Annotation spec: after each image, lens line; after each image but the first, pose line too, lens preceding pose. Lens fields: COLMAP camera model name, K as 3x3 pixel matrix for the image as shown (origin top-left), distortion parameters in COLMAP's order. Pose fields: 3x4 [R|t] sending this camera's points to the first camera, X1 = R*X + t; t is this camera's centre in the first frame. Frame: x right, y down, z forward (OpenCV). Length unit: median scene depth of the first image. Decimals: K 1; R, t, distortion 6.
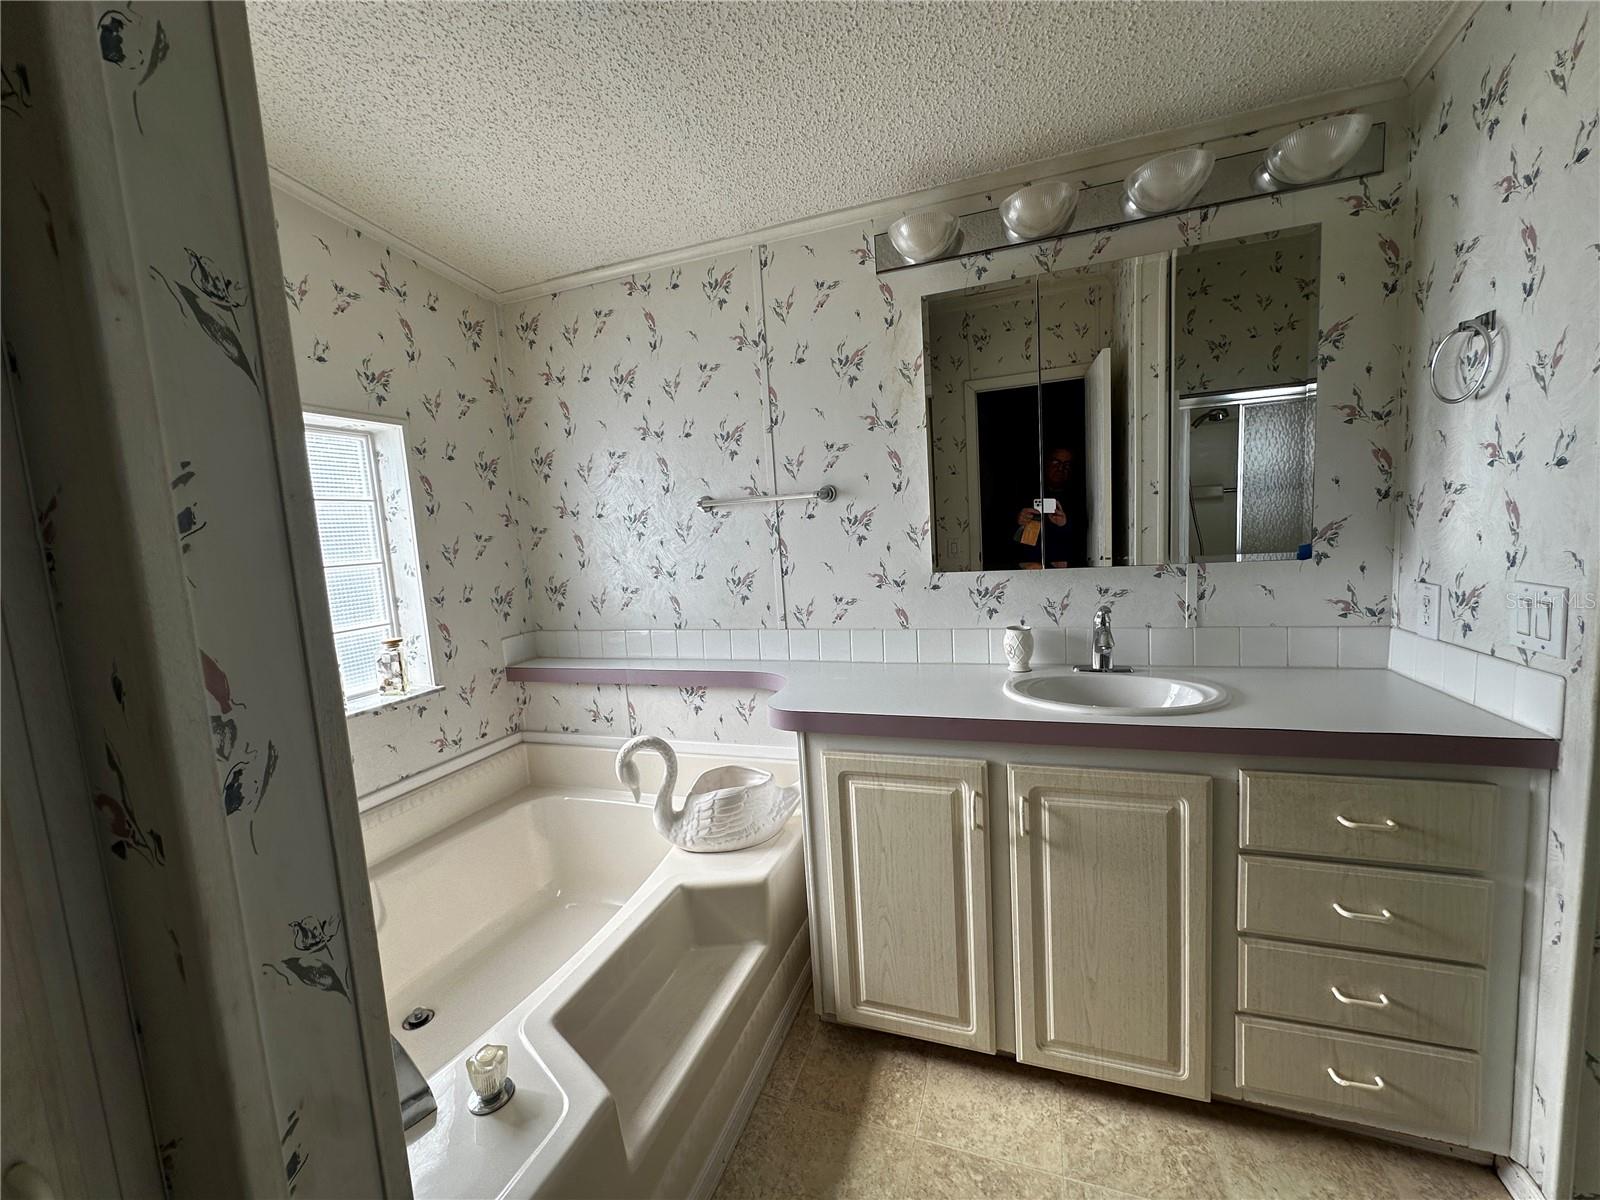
lens RADIAL K [[642.2, 0, 799.8], [0, 642.2, 601.1], [0, 0, 1]] dist [-0.005761, 0.001138]
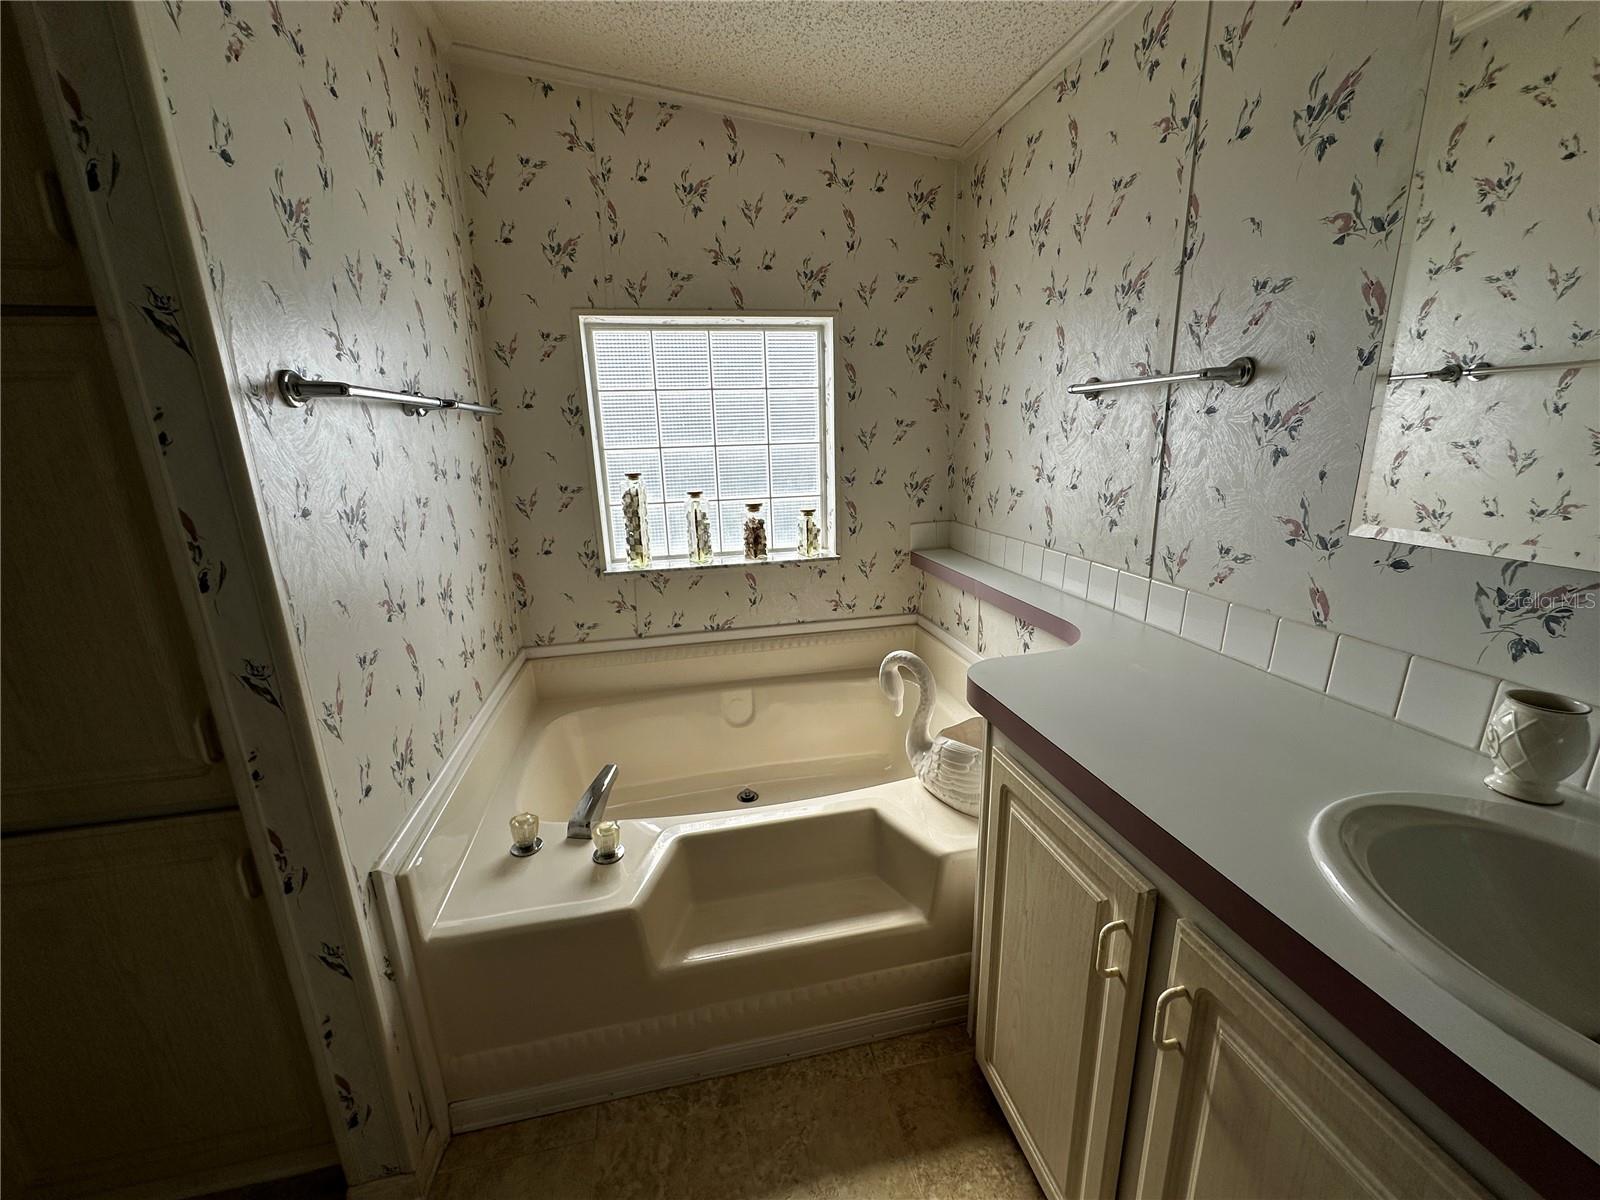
lens RADIAL K [[642.2, 0, 800.3], [0, 642.2, 601.2], [0, 0, 1]] dist [-0.005761, 0.001138]
pose [[0.527036, 0.263091, -0.808094, 0.351455], [-0.101404, 0.963550, 0.247567, -0.065859], [0.843771, -0.048532, 0.534504, 0.317690]]
